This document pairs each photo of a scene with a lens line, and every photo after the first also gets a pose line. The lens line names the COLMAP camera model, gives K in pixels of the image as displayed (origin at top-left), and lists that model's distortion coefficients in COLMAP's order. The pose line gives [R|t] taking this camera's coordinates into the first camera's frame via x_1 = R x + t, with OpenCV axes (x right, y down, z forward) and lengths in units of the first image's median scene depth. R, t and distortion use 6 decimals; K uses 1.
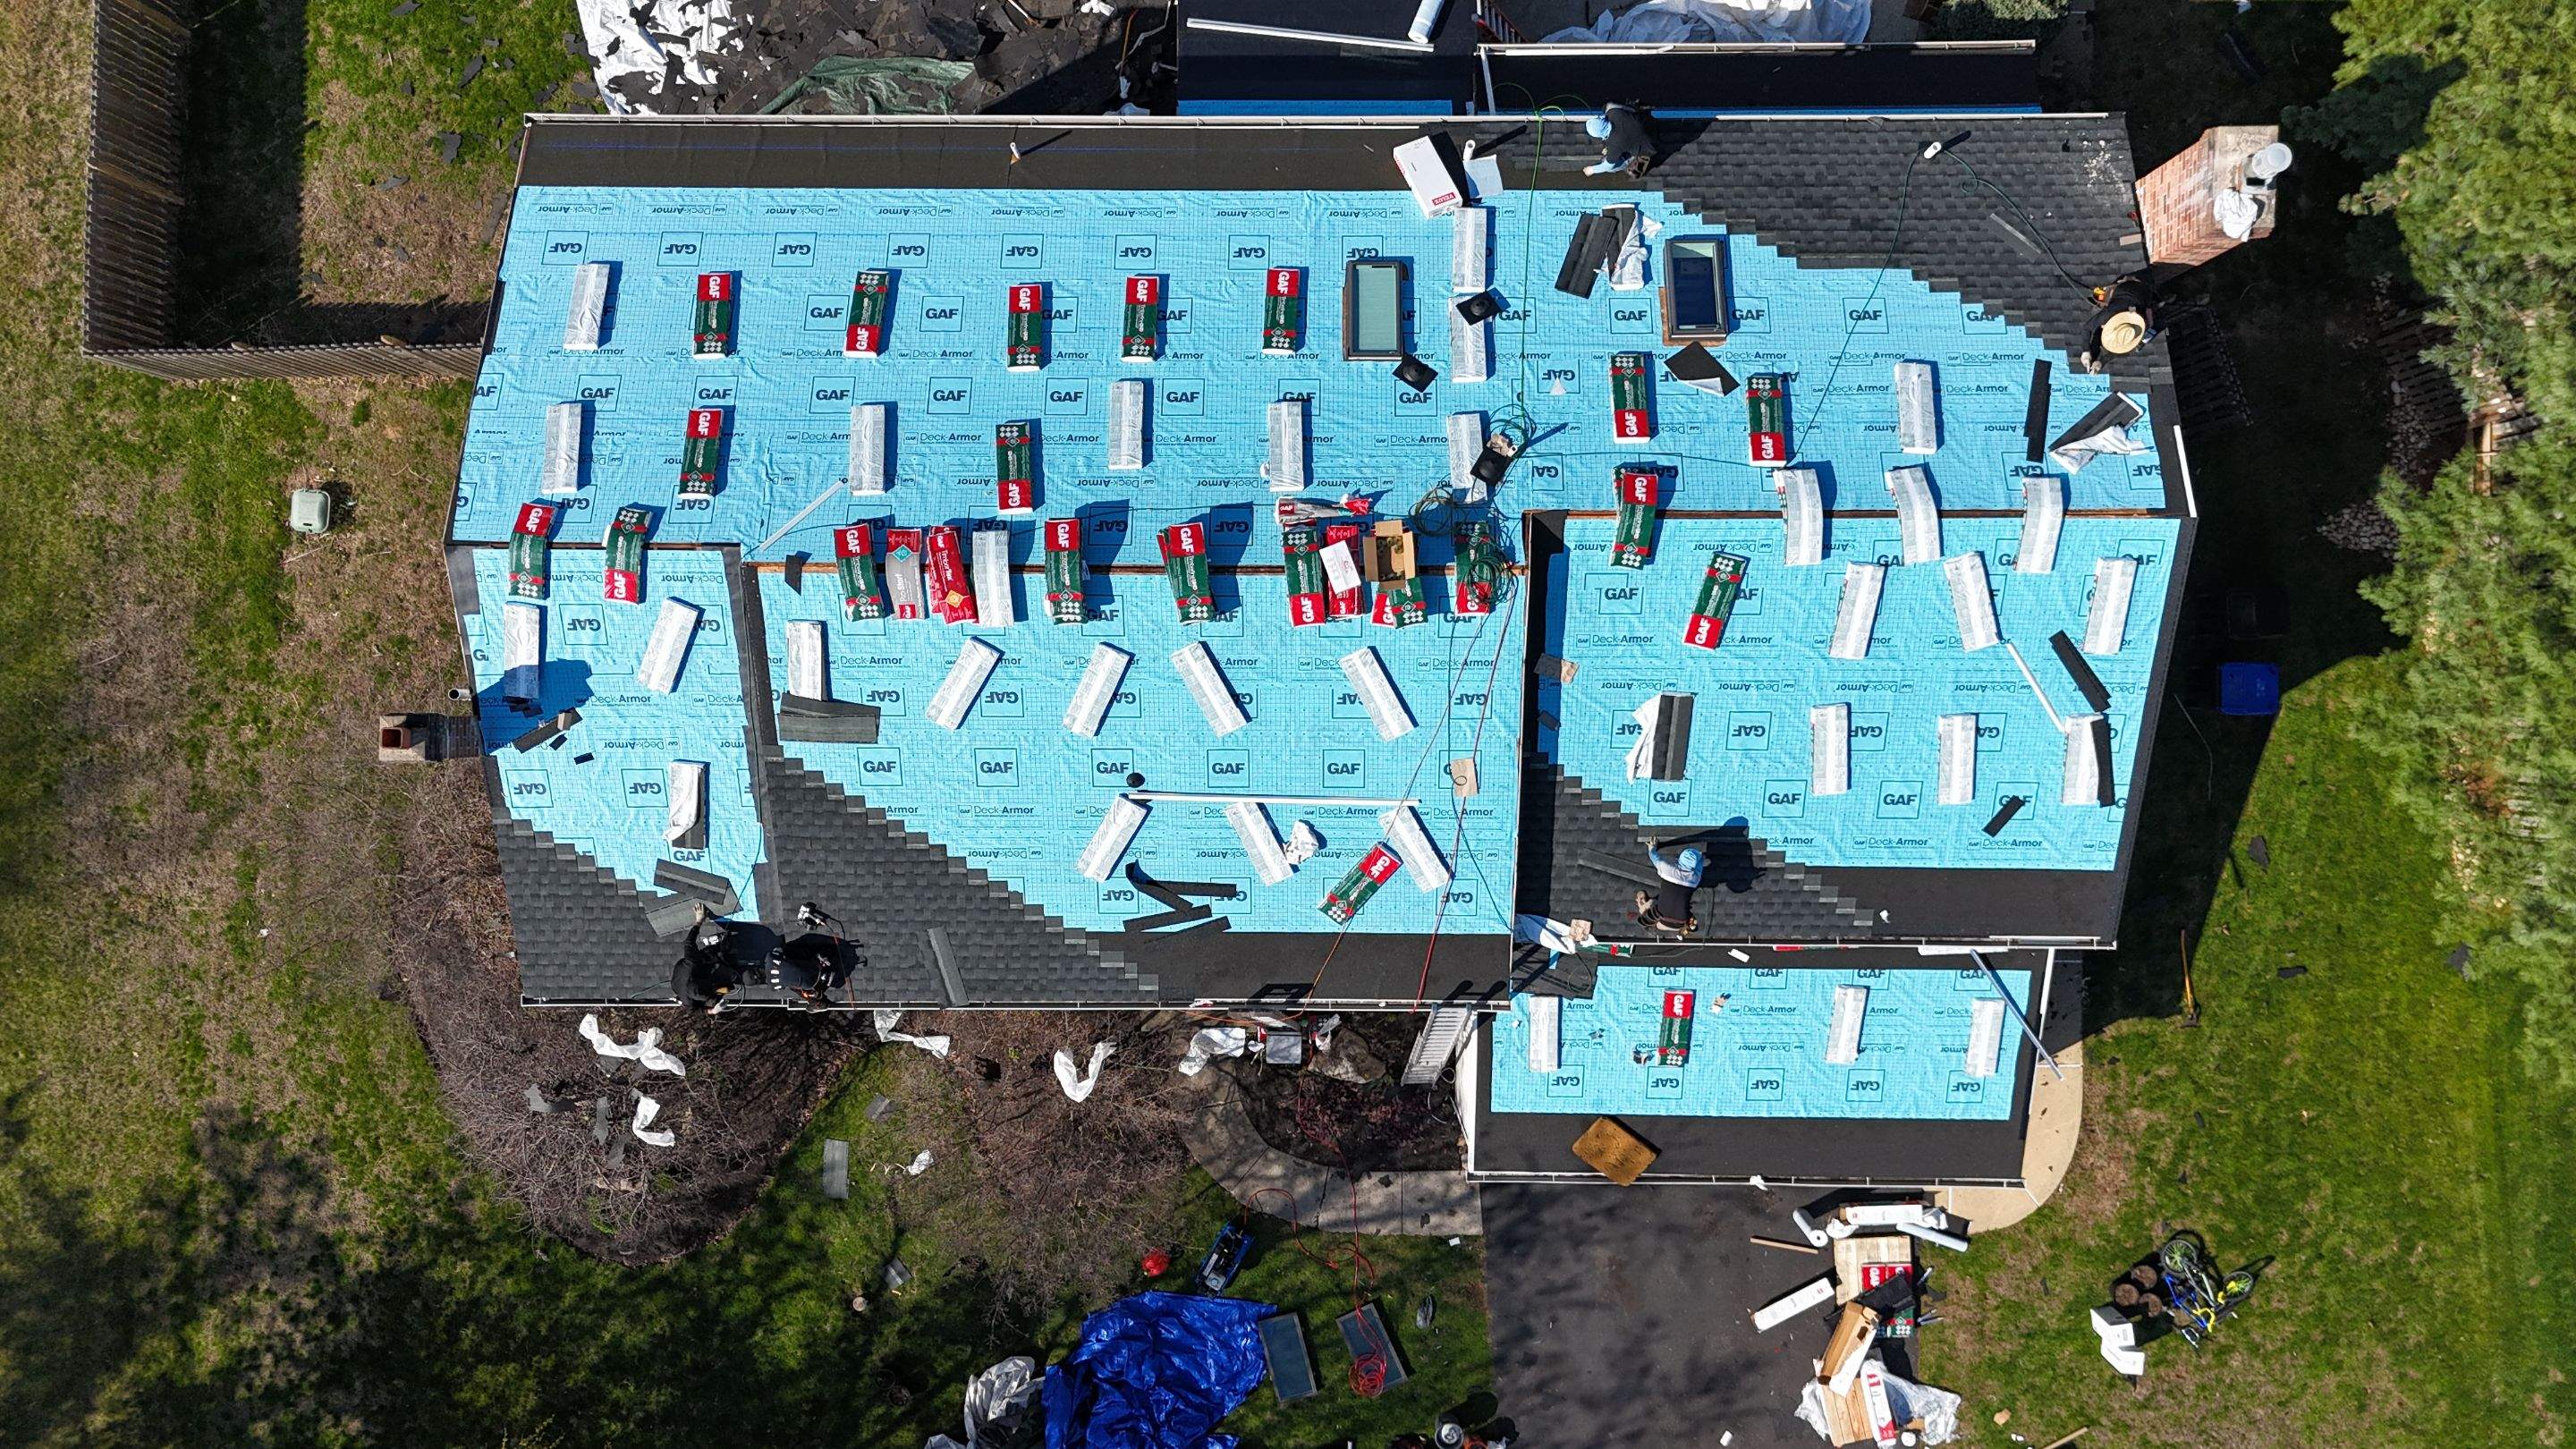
lens RADIAL K [[2626.3, 0, 1290.2], [0, 2626.3, 723.8], [0, 0, 1]] dist [0.213184, -0.329592]
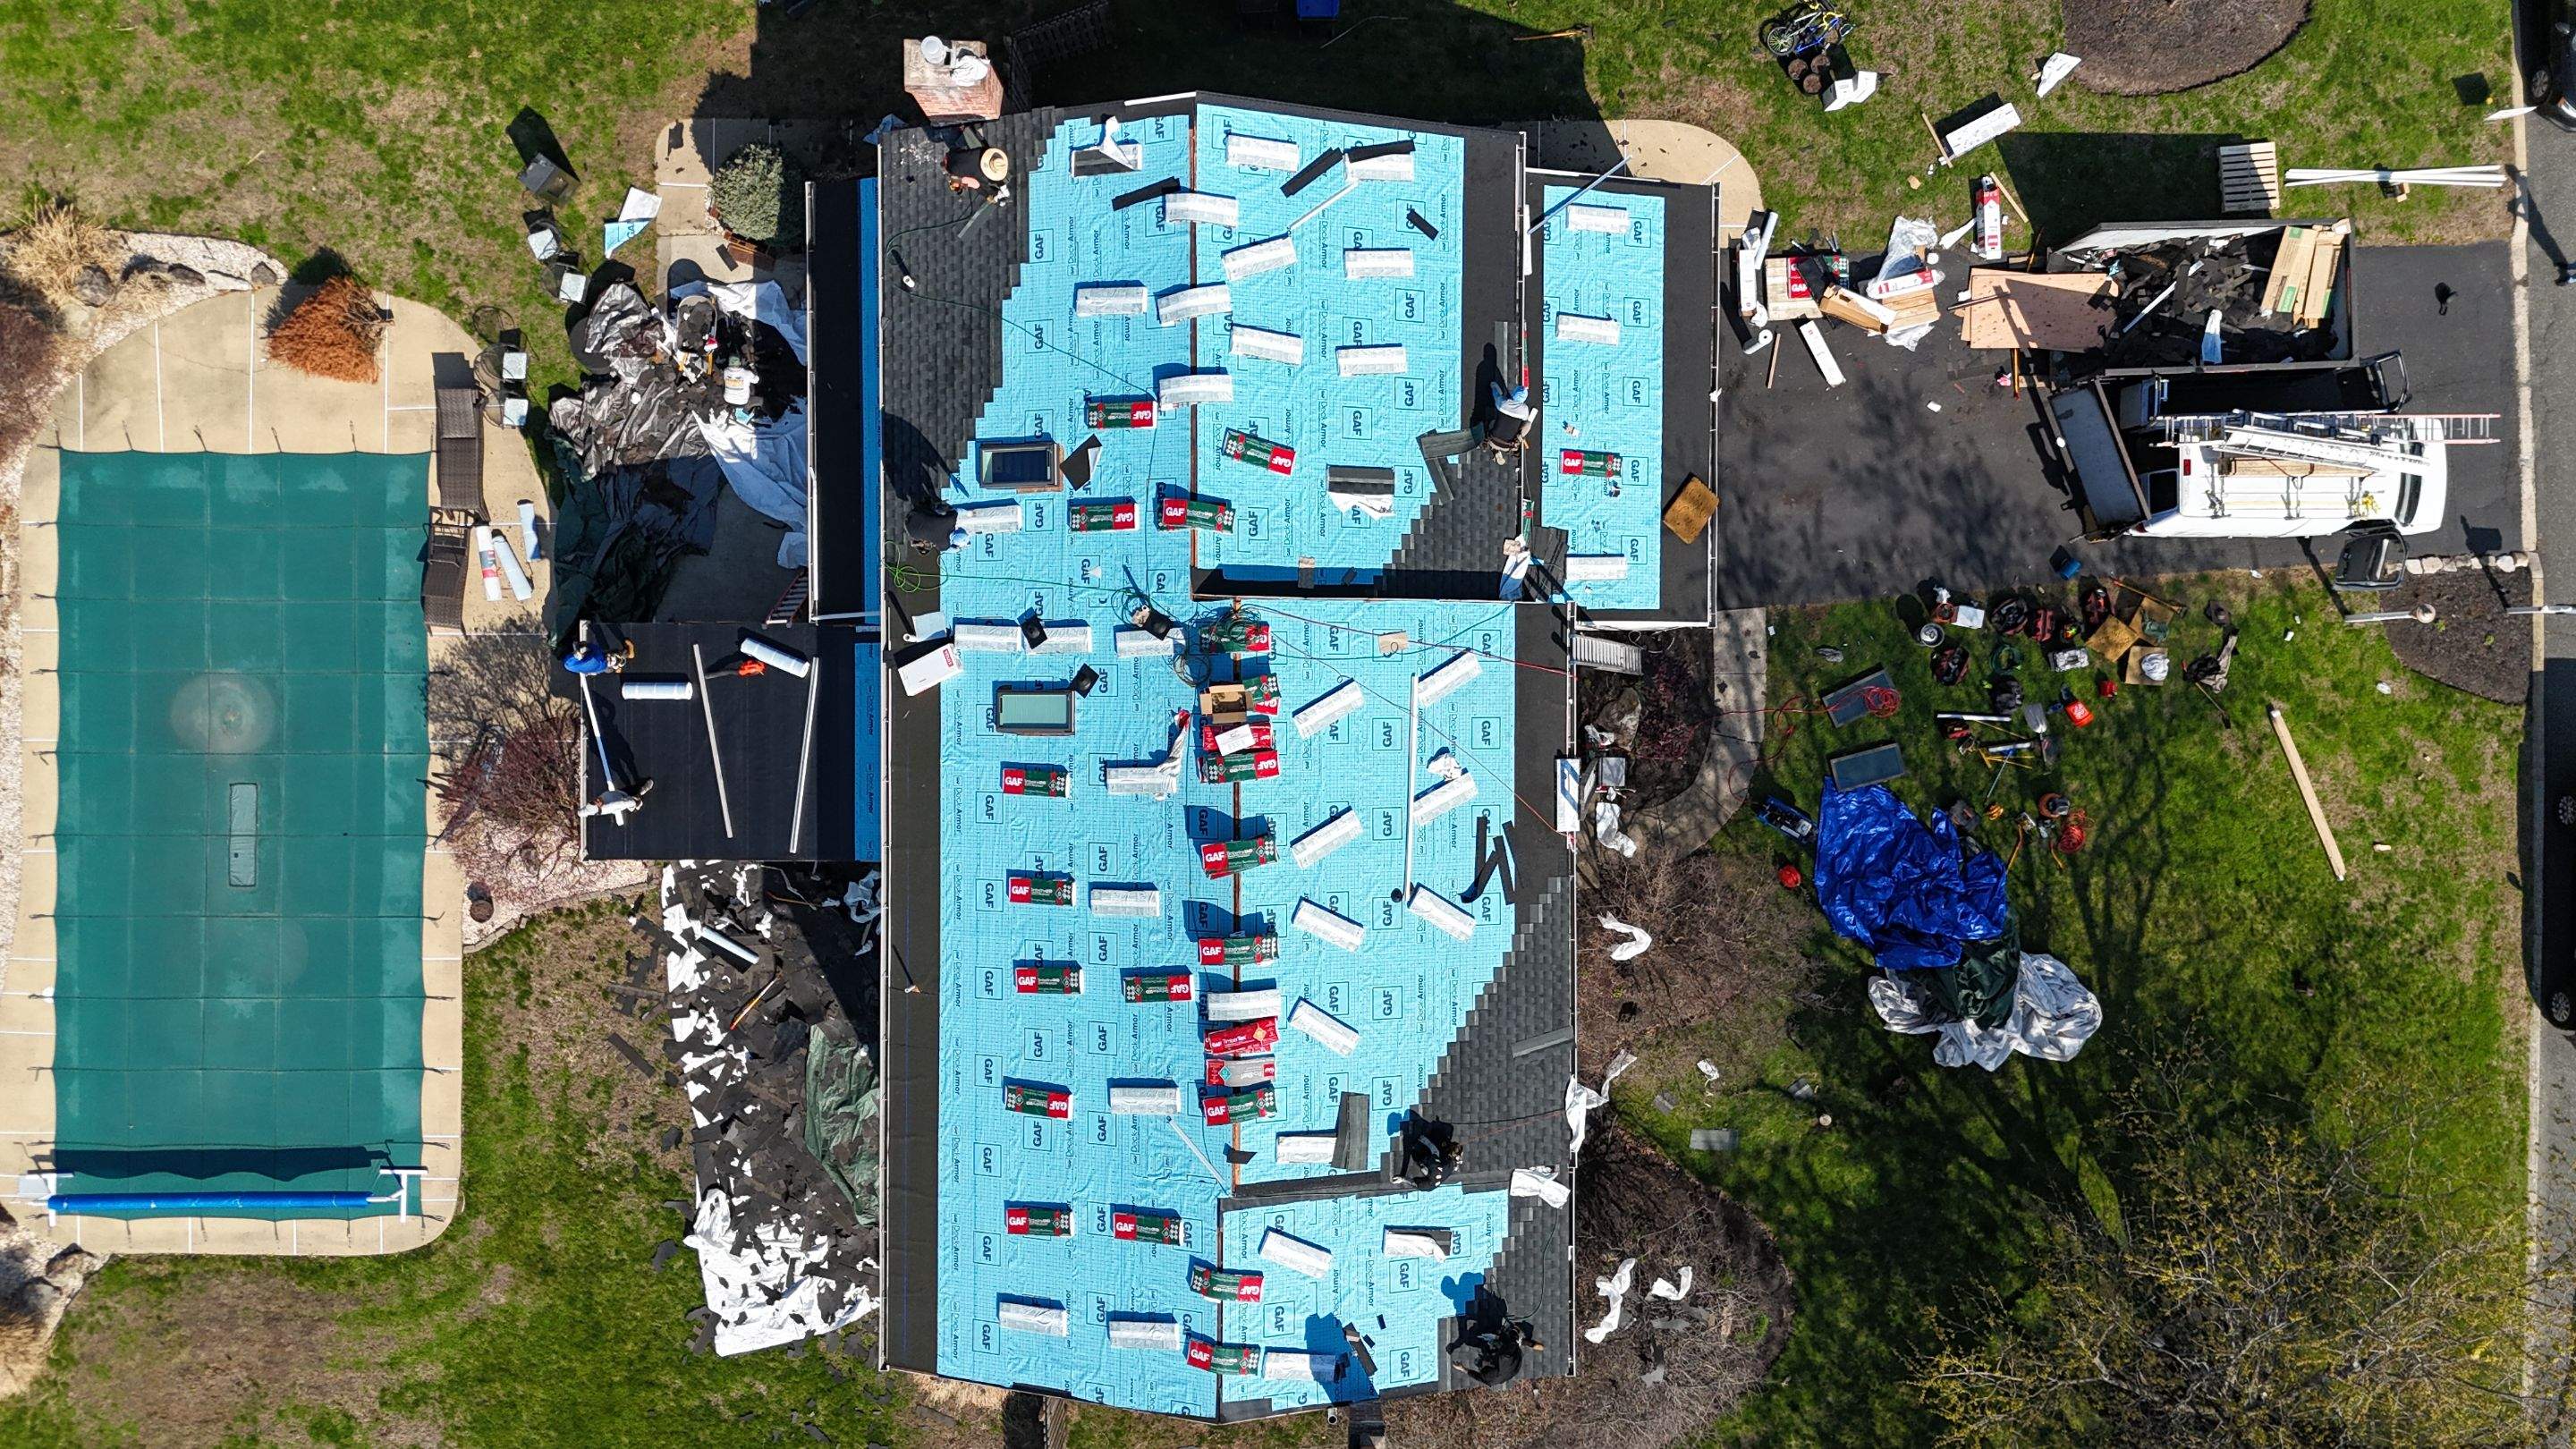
lens RADIAL K [[2510.3, 0, 1288.0], [0, 2510.3, 724.5], [0, 0, 1]] dist [0.213406, -0.316331]
pose [[-0.002532, -0.999981, 0.005558, 0.018467], [0.999857, -0.002625, -0.016700, -0.011145], [0.016714, 0.005515, 0.999845, -0.236764]]
